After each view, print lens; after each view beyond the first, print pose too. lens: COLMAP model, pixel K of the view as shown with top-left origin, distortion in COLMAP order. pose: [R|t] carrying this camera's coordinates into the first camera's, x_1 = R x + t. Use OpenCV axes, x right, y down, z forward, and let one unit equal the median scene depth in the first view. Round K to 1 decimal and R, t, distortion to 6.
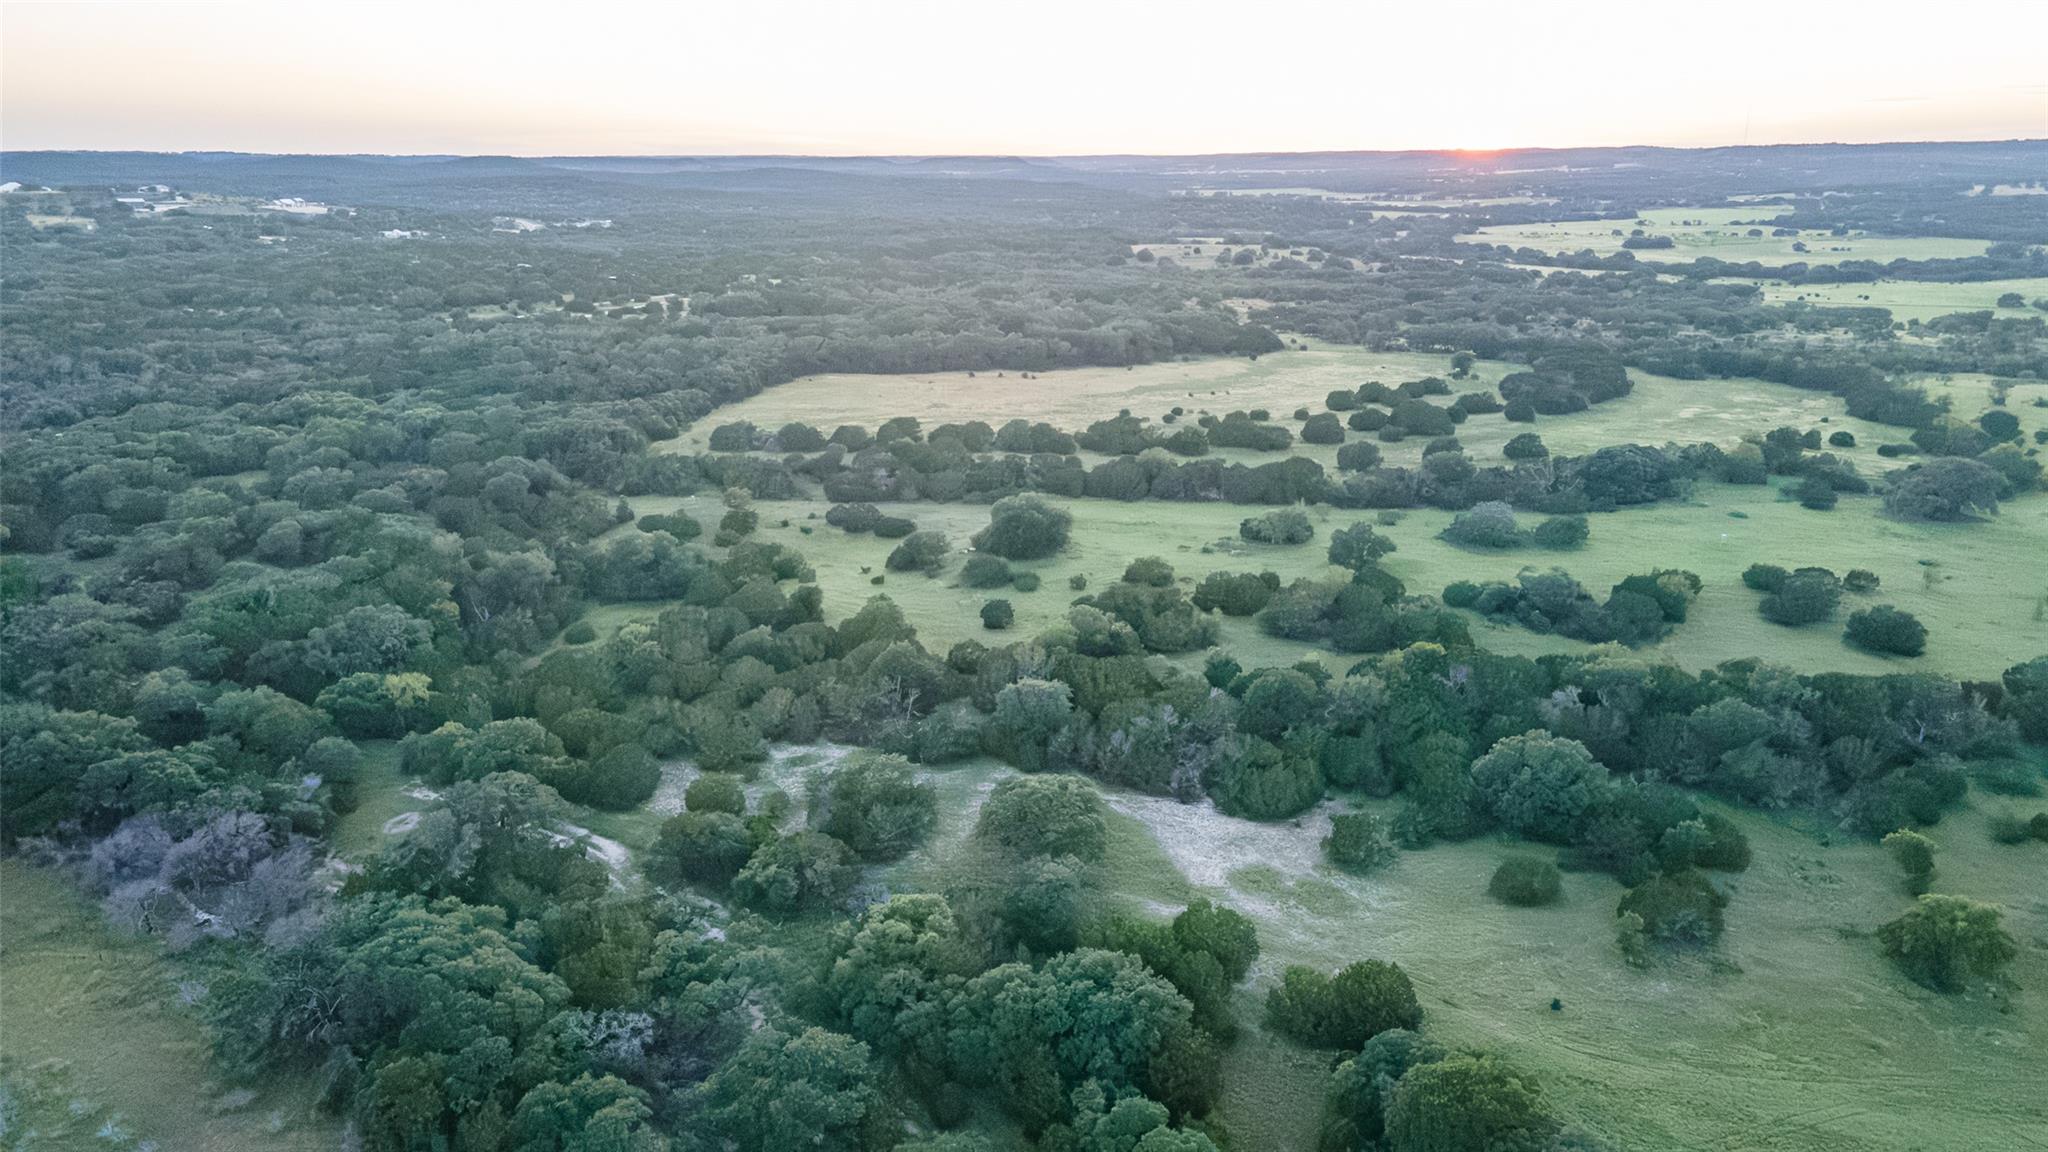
lens RADIAL K [[1532.8, 0, 1022.5], [0, 1532.8, 529.8], [0, 0, 1]] dist [0.019351, 0.063370]
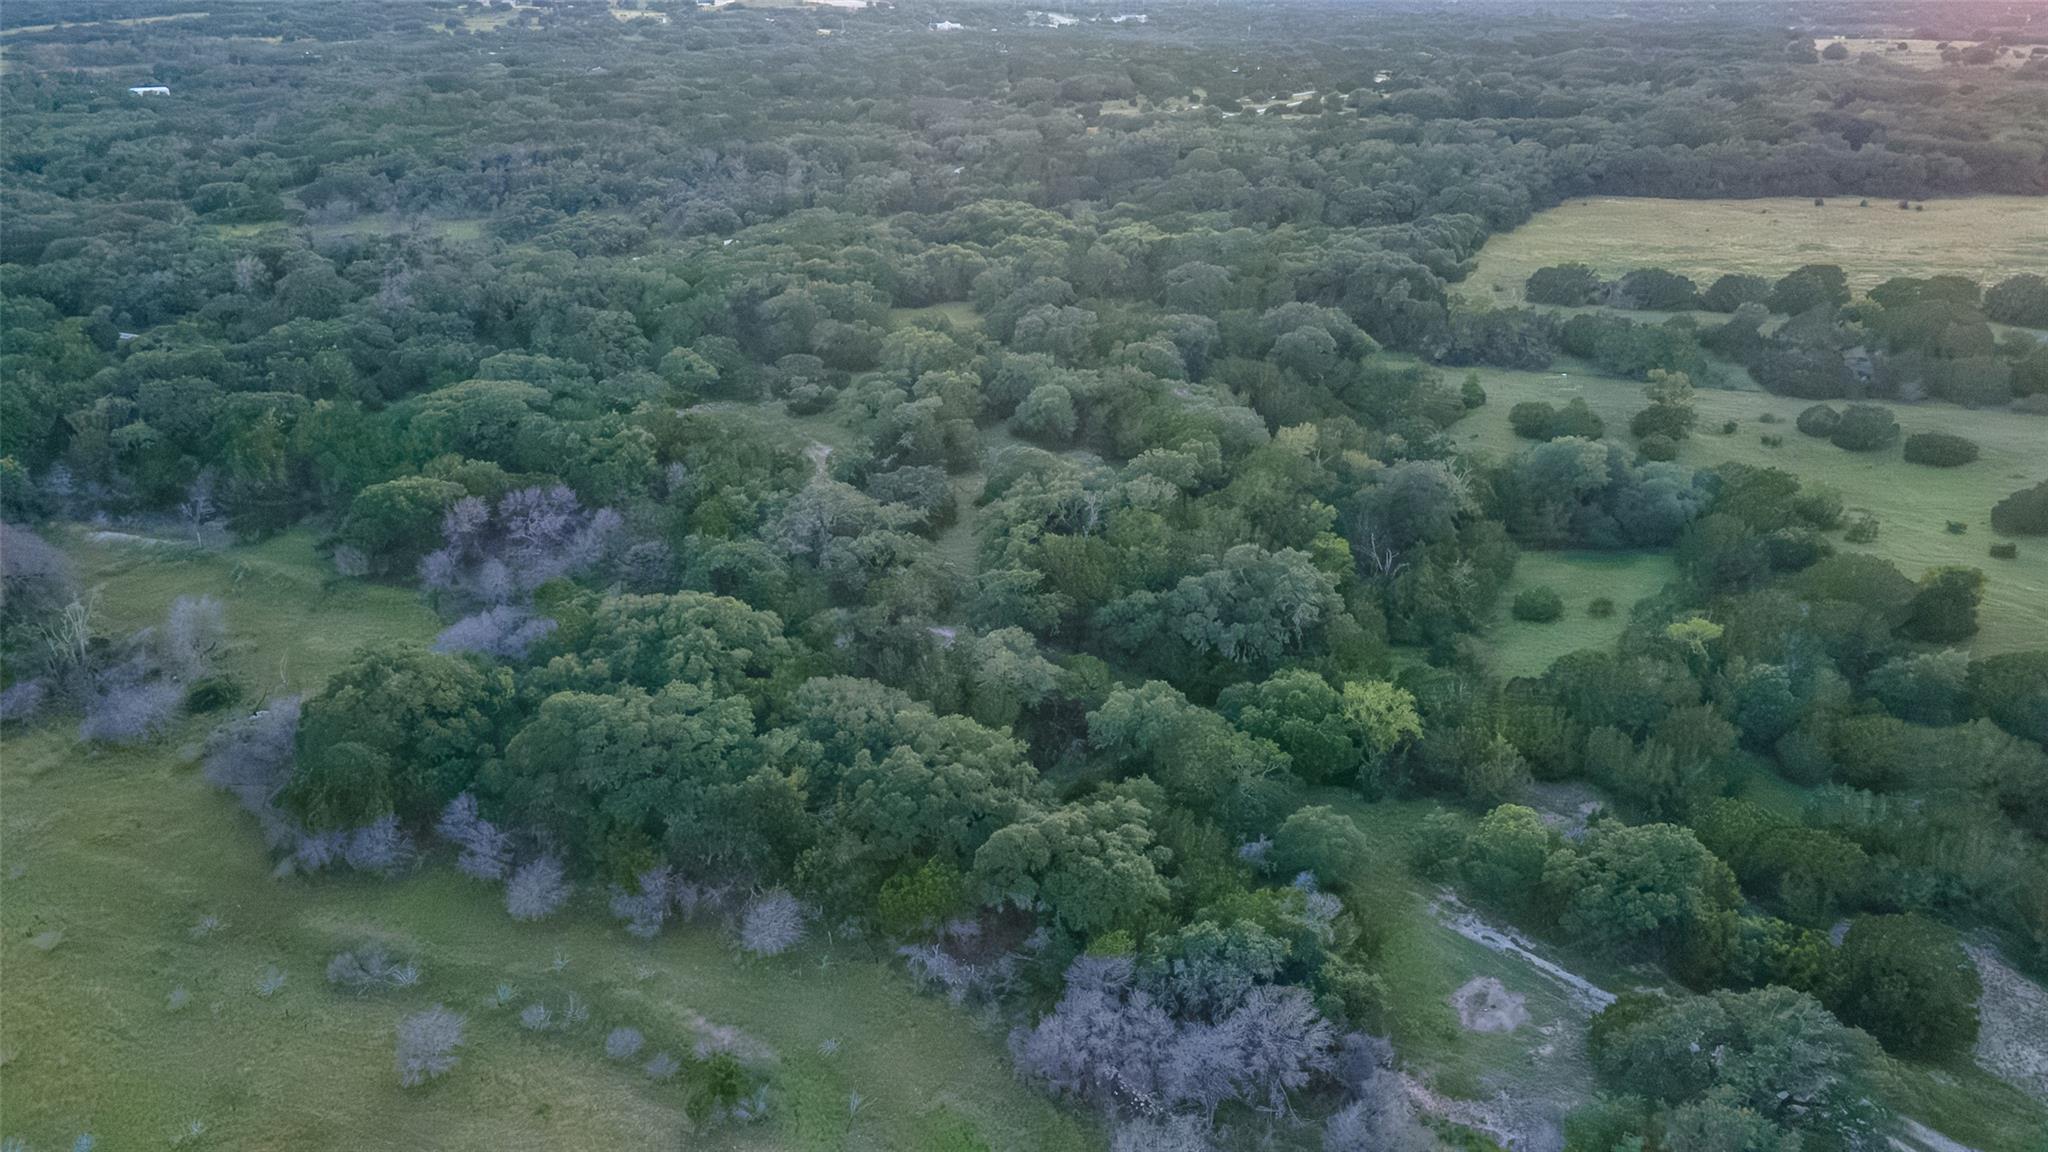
lens RADIAL K [[1532.8, 0, 1022.5], [0, 1532.8, 529.8], [0, 0, 1]] dist [0.019351, 0.063370]
pose [[0.959308, 0.092776, -0.266684, -0.241220], [-0.060941, 0.990248, 0.125280, -0.023067], [0.275706, -0.103930, 0.955607, 0.244110]]
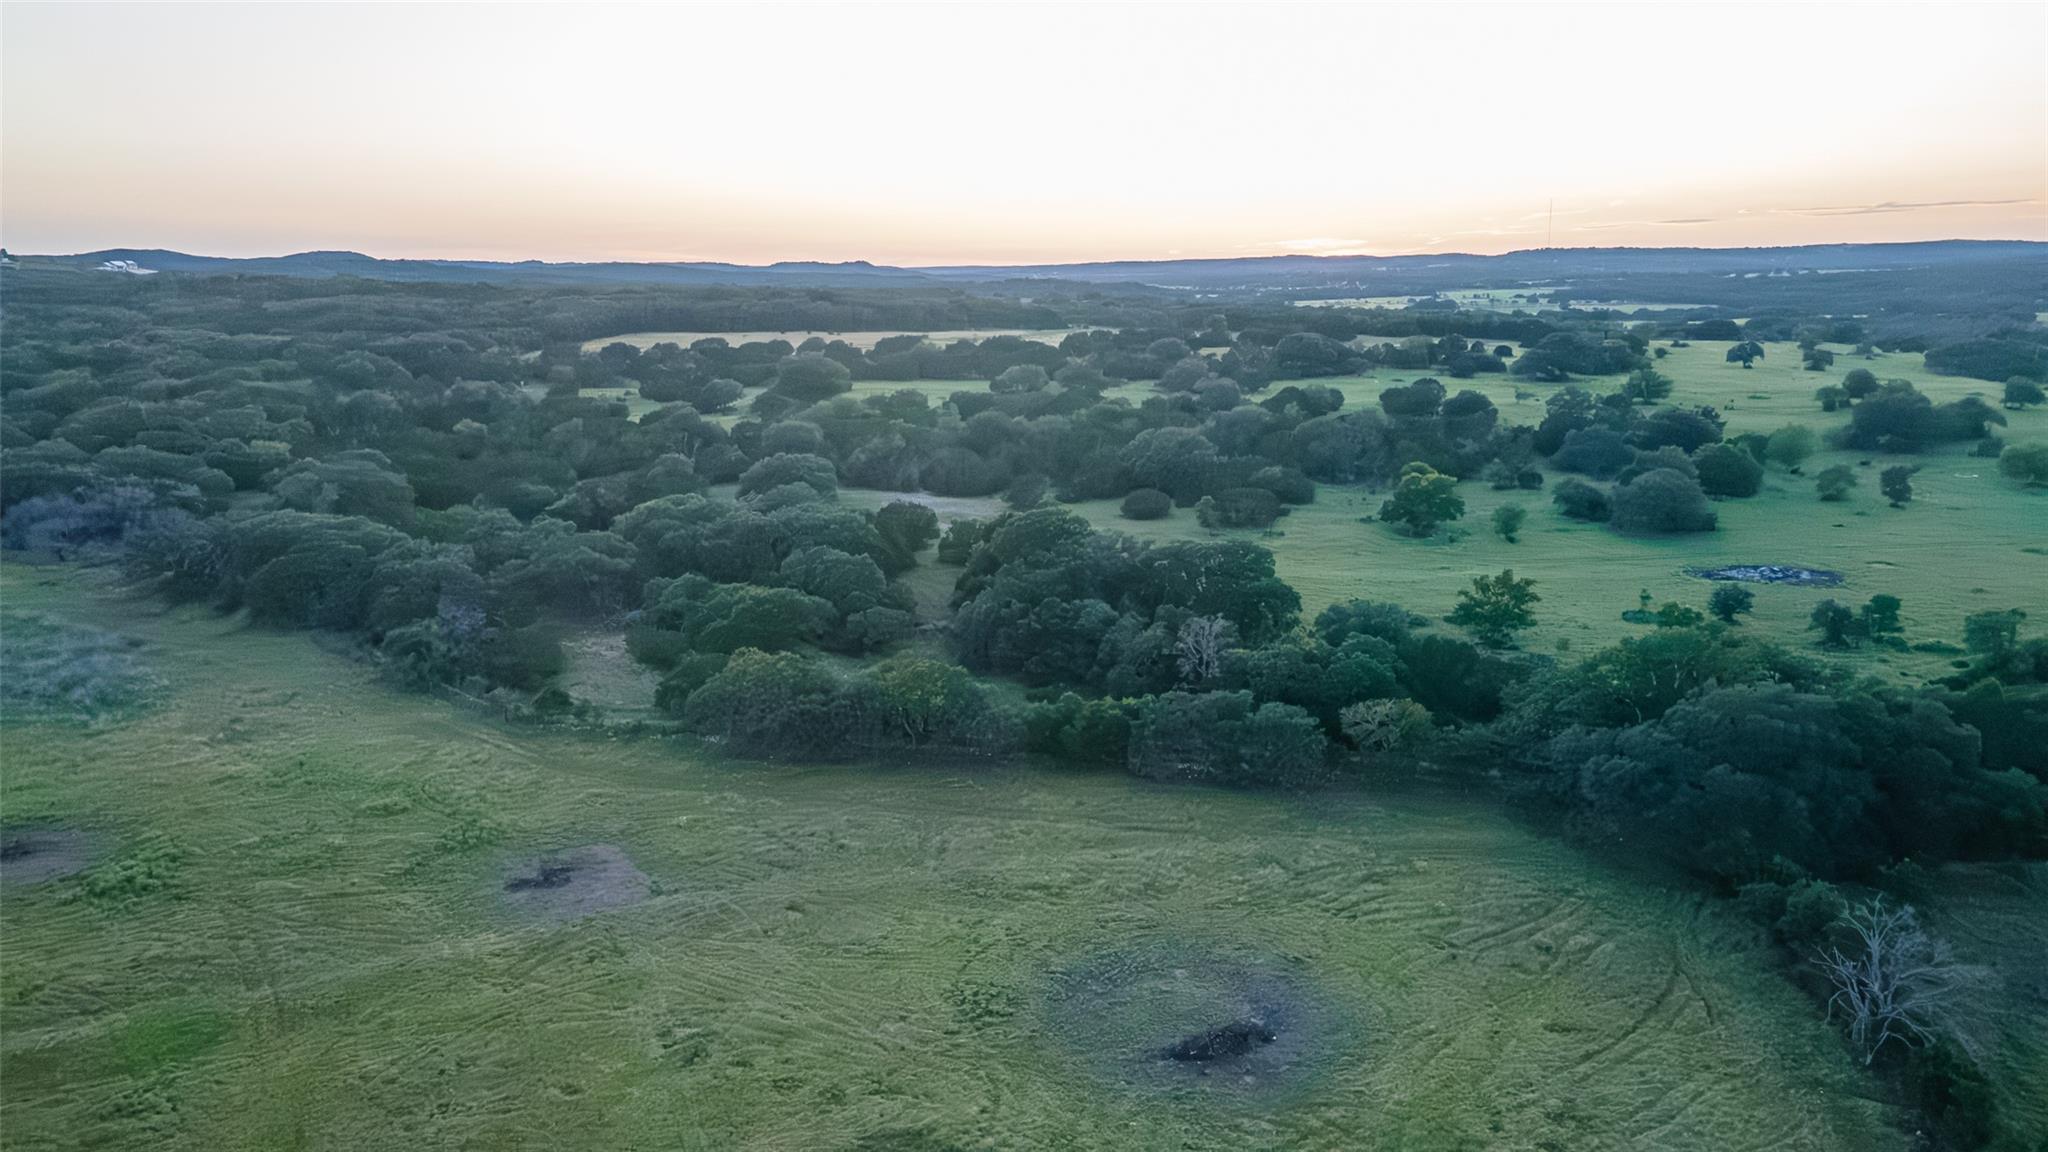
lens RADIAL K [[1532.8, 0, 1022.5], [0, 1532.8, 529.8], [0, 0, 1]] dist [0.019351, 0.063370]
pose [[0.995658, -0.016295, 0.091652, 0.047915], [0.022974, 0.997119, -0.072296, 0.169395], [-0.090210, 0.074087, 0.993163, -0.159317]]
